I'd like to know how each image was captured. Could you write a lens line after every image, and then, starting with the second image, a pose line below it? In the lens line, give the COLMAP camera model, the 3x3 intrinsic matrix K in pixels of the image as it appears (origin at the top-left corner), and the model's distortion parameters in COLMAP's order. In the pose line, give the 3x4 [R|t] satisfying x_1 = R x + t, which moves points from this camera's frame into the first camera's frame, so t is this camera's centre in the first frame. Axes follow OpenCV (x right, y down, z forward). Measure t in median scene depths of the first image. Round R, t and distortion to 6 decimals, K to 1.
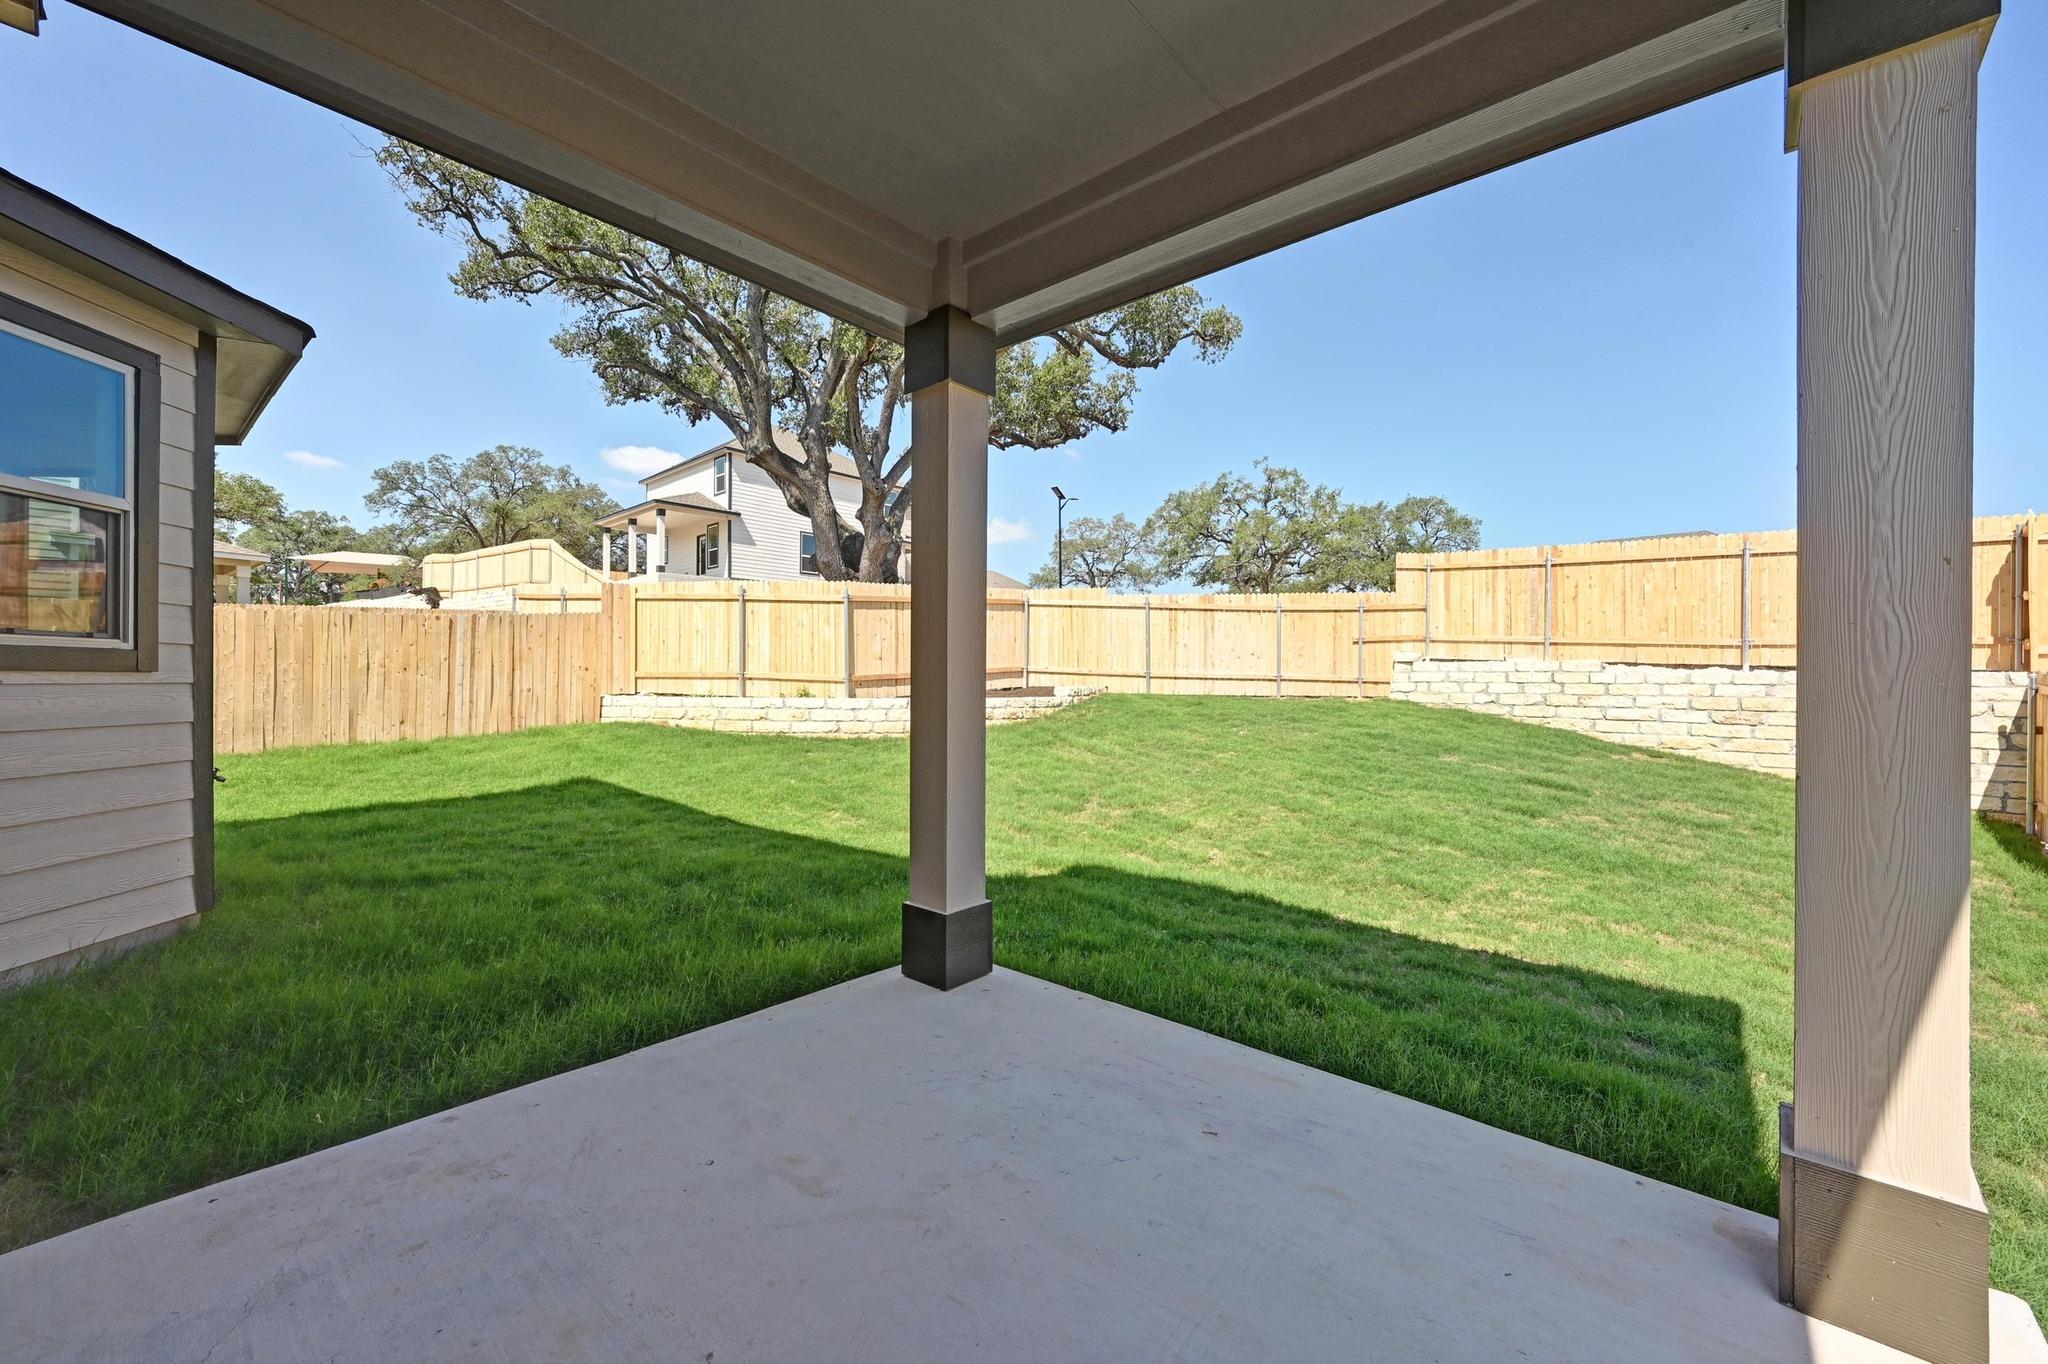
lens RADIAL K [[810.7, 0, 1023.8], [0, 810.7, 684.6], [0, 0, 1]] dist [-0.000362, -0.000139]
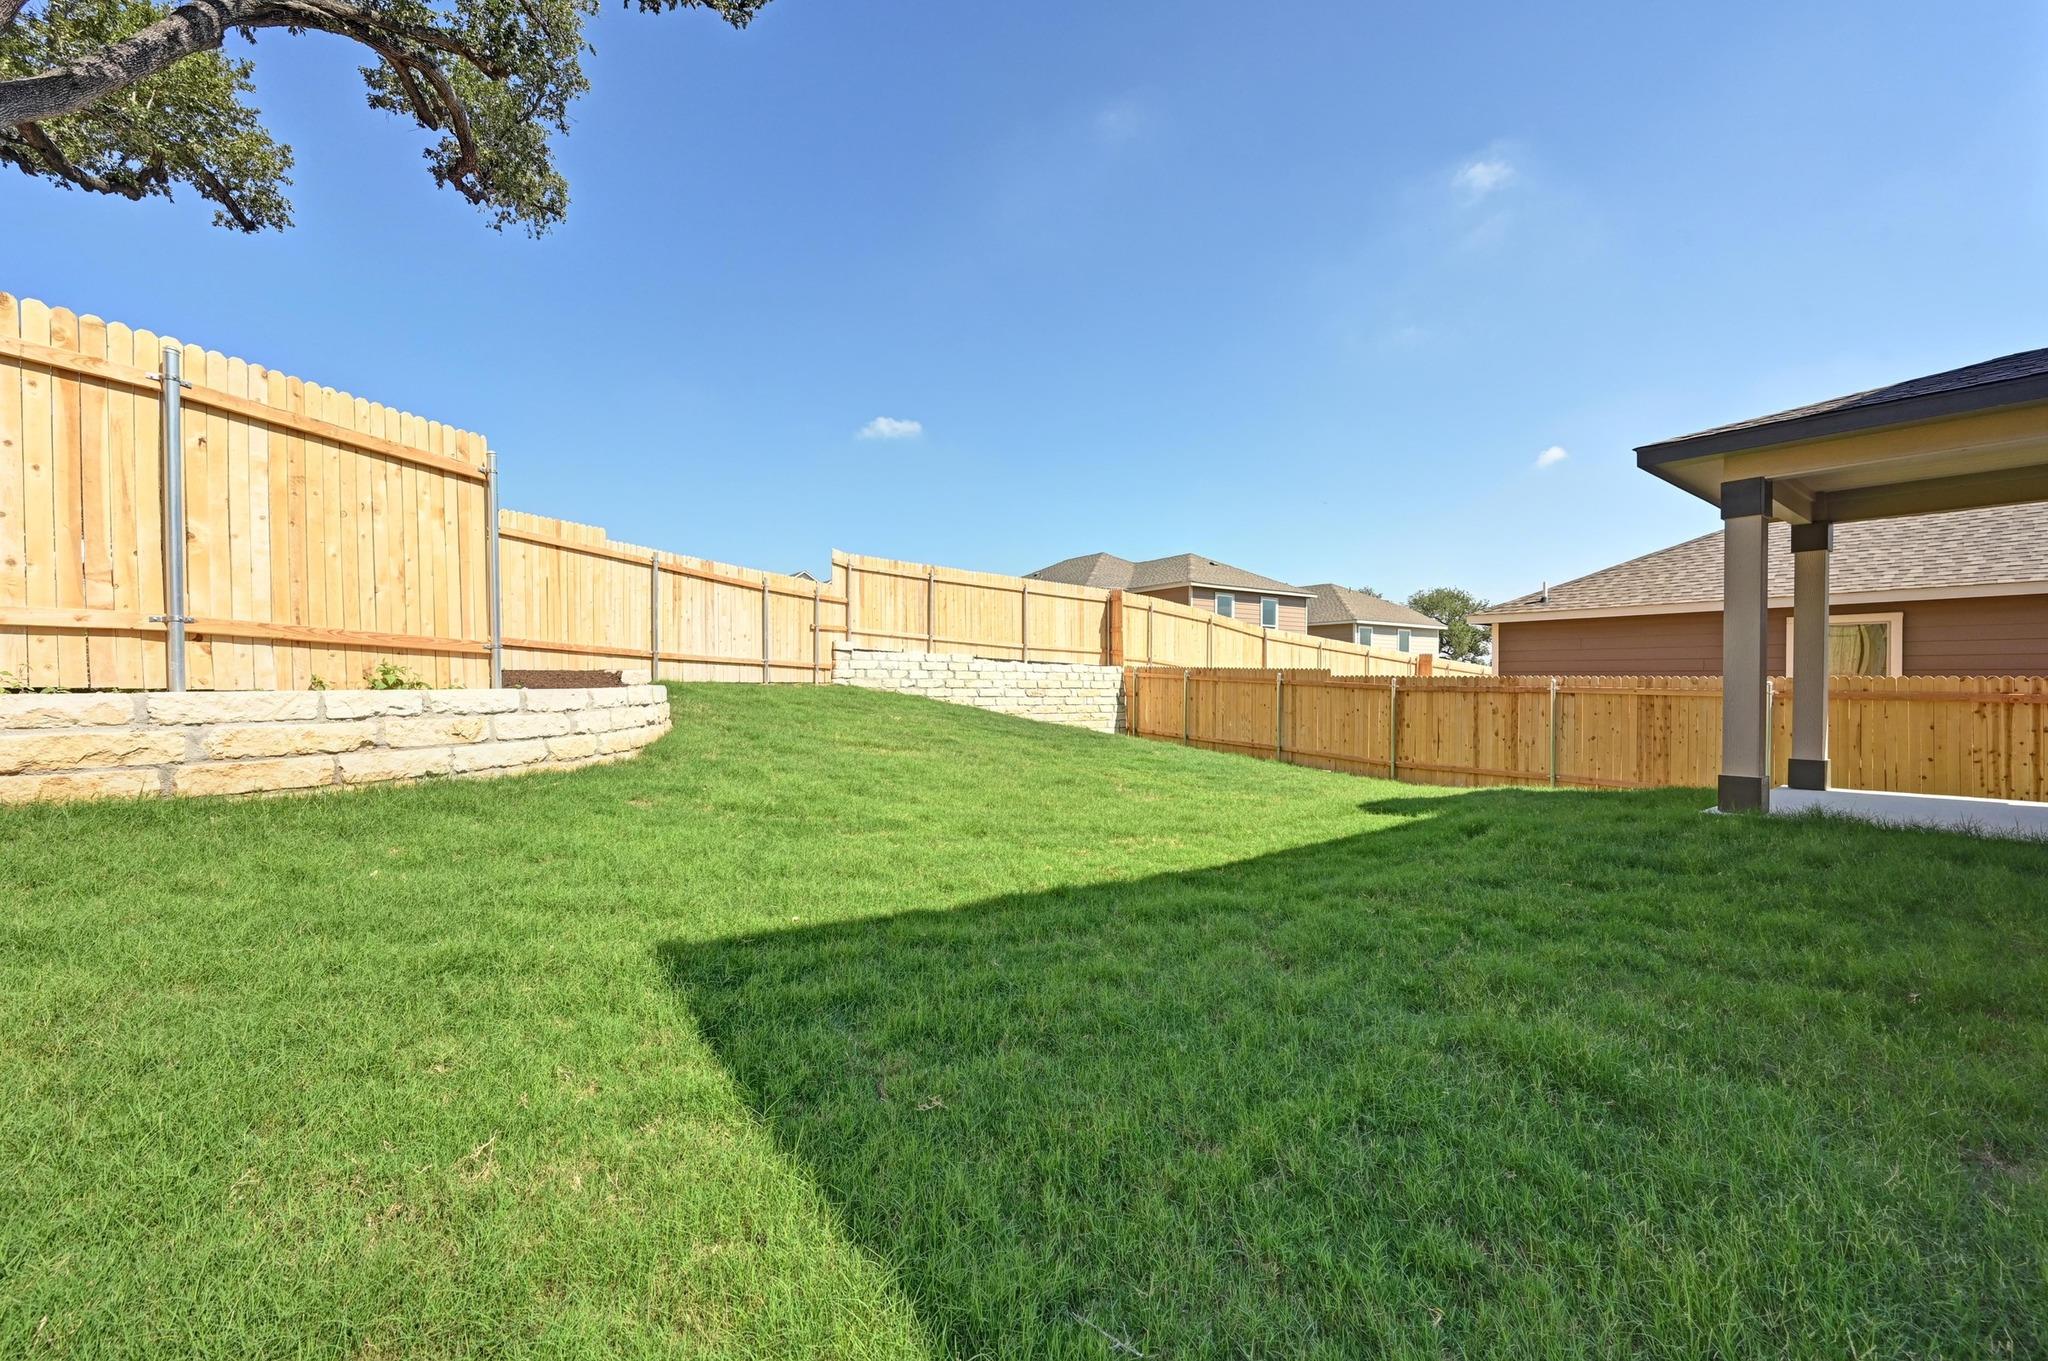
lens RADIAL K [[810.7, 0, 1023.8], [0, 810.7, 683.1], [0, 0, 1]] dist [-0.000362, -0.000139]
pose [[0.199840, -0.005611, 0.979813, -0.617966], [0.000803, 0.999984, 0.005563, 0.011035], [-0.979828, -0.000325, 0.199841, 0.608796]]
